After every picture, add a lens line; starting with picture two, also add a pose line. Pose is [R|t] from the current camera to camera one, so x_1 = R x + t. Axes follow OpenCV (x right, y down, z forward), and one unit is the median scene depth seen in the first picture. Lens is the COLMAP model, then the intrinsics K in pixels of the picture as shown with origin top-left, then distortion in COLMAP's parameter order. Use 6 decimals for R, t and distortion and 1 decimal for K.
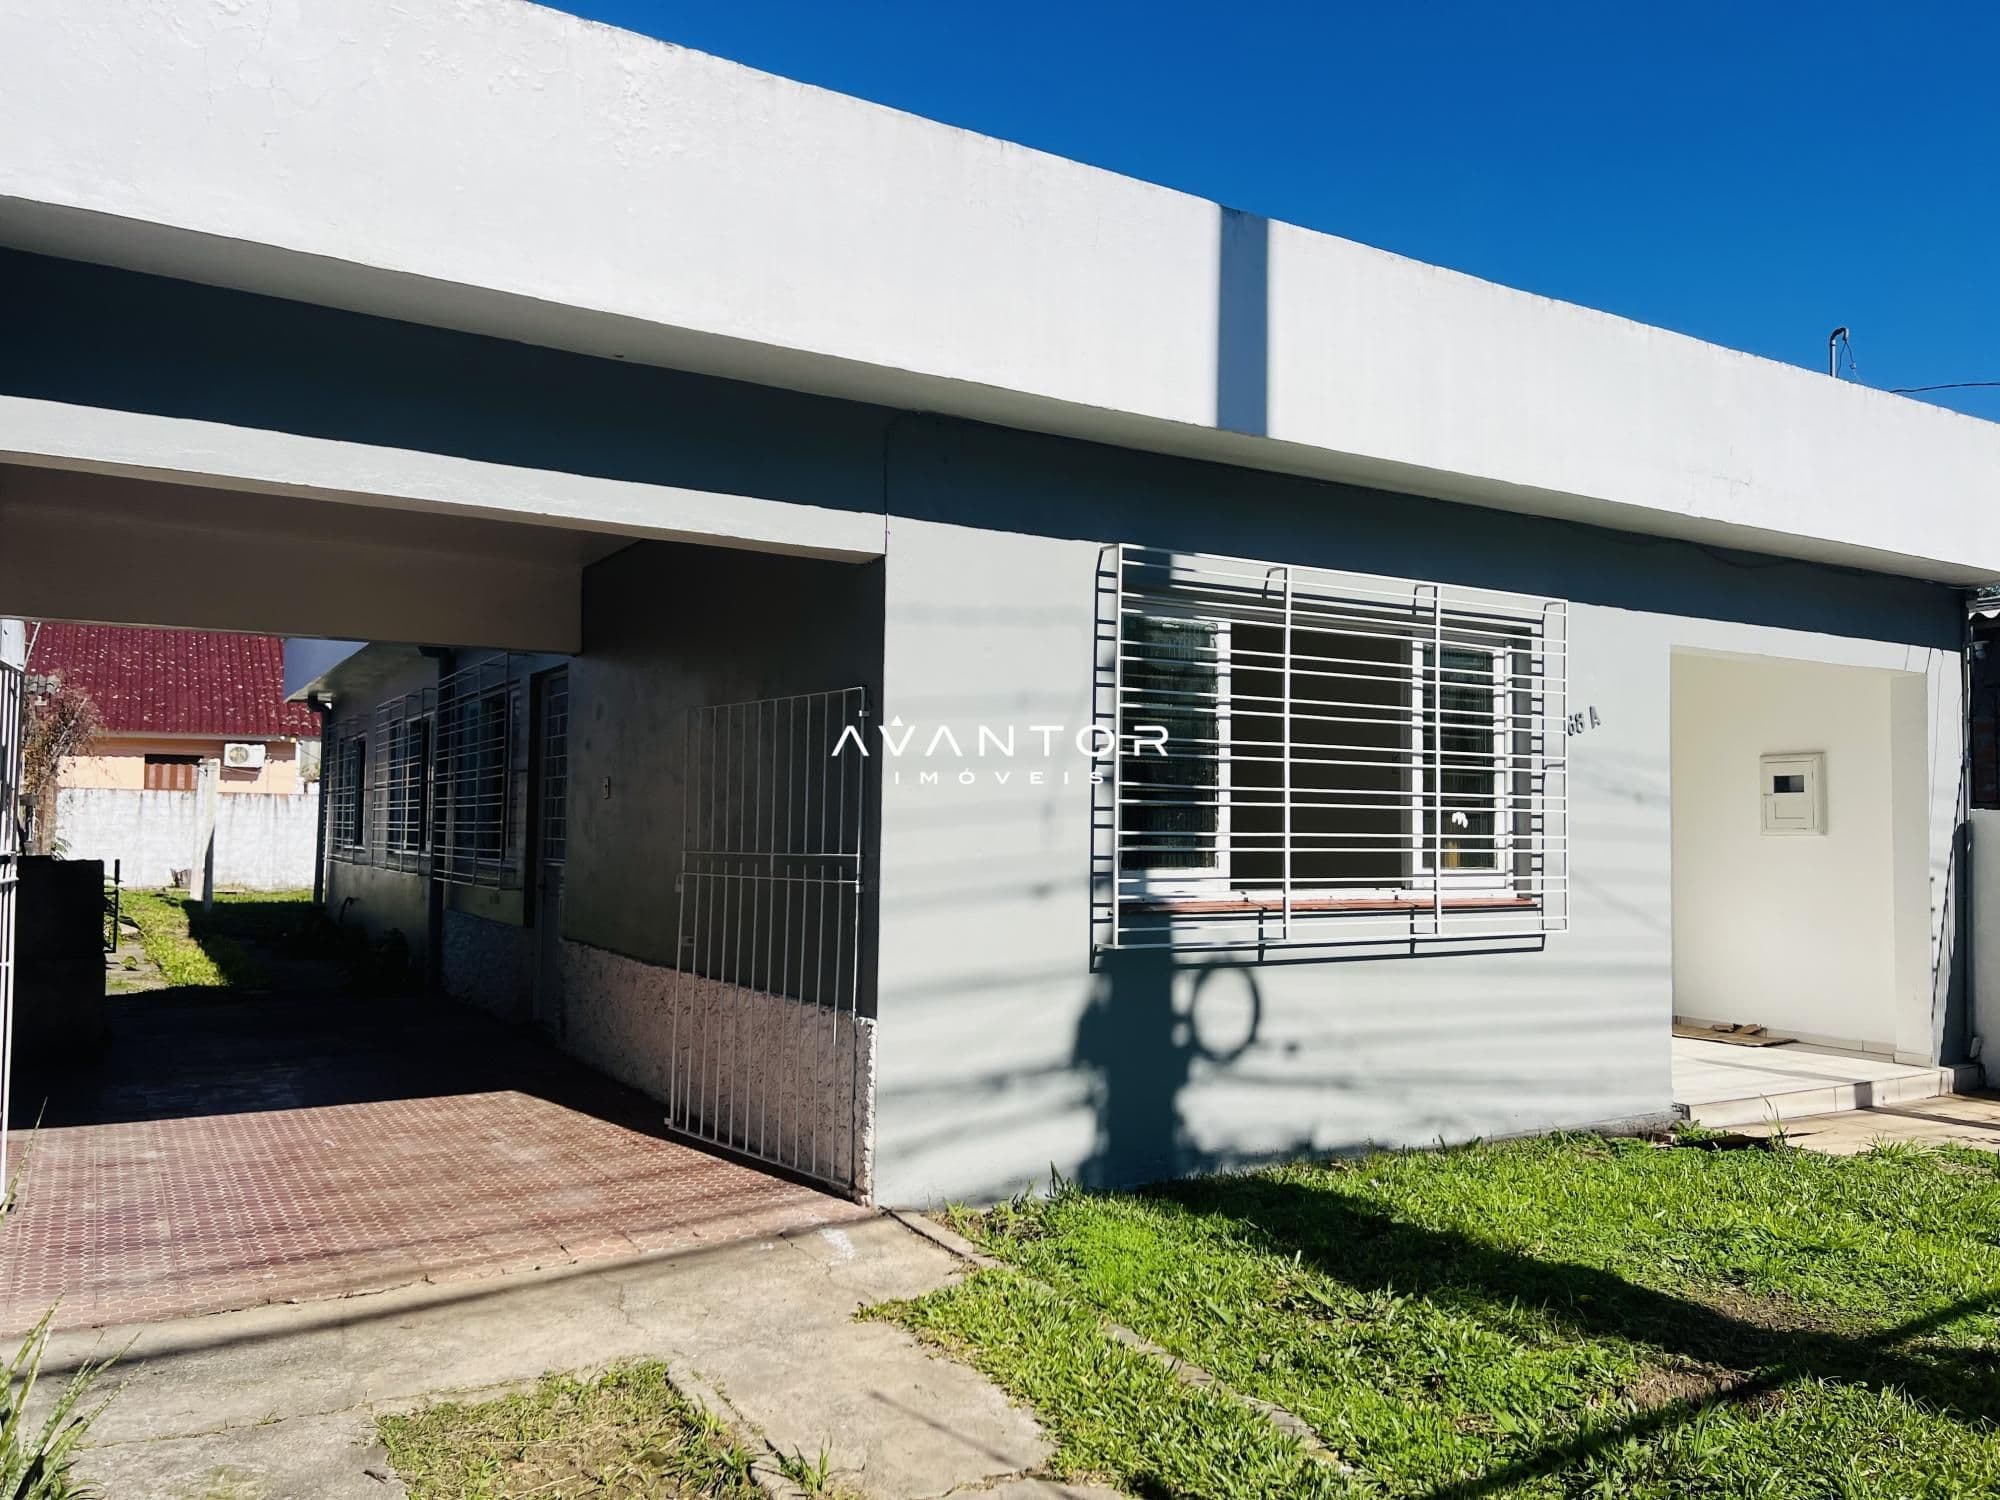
lens RADIAL K [[1492.6, 0, 1005.2], [0, 1492.6, 772.3], [0, 0, 1]] dist [0.076792, -0.086789]
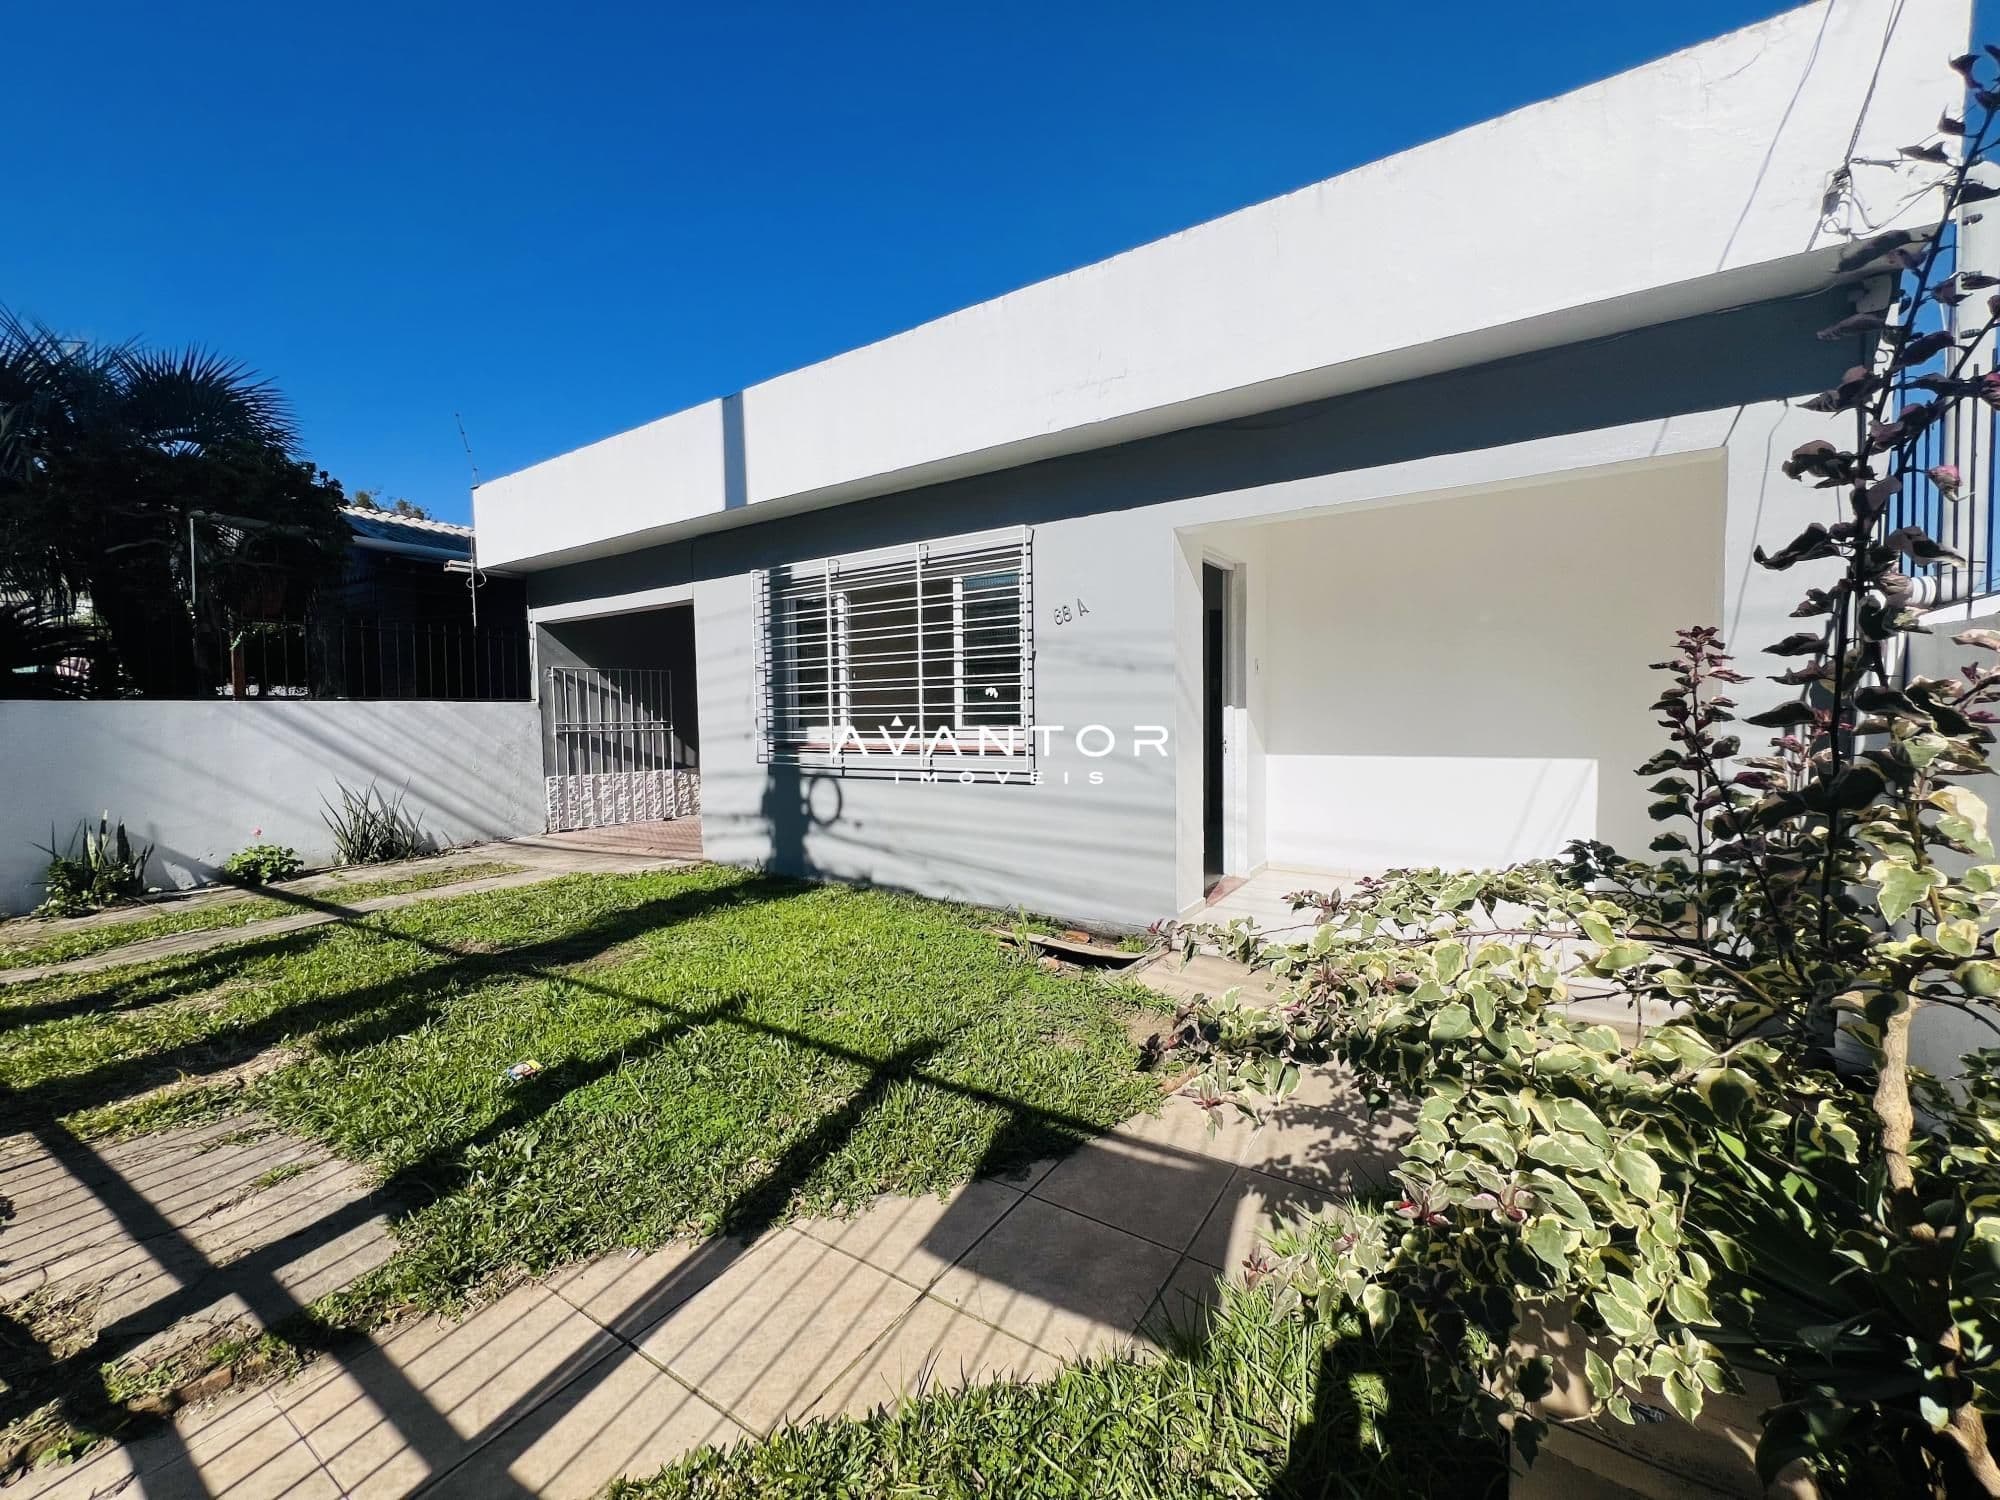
lens RADIAL K [[818.9, 0, 1000.0], [0, 818.9, 750.0], [0, 0, 1]] dist [-0.020591, -0.000060]
pose [[0.417423, 0.034143, -0.908071, 1.181417], [0.066655, 0.995452, 0.068068, 0.038656], [0.906264, -0.088941, 0.413249, 0.768879]]
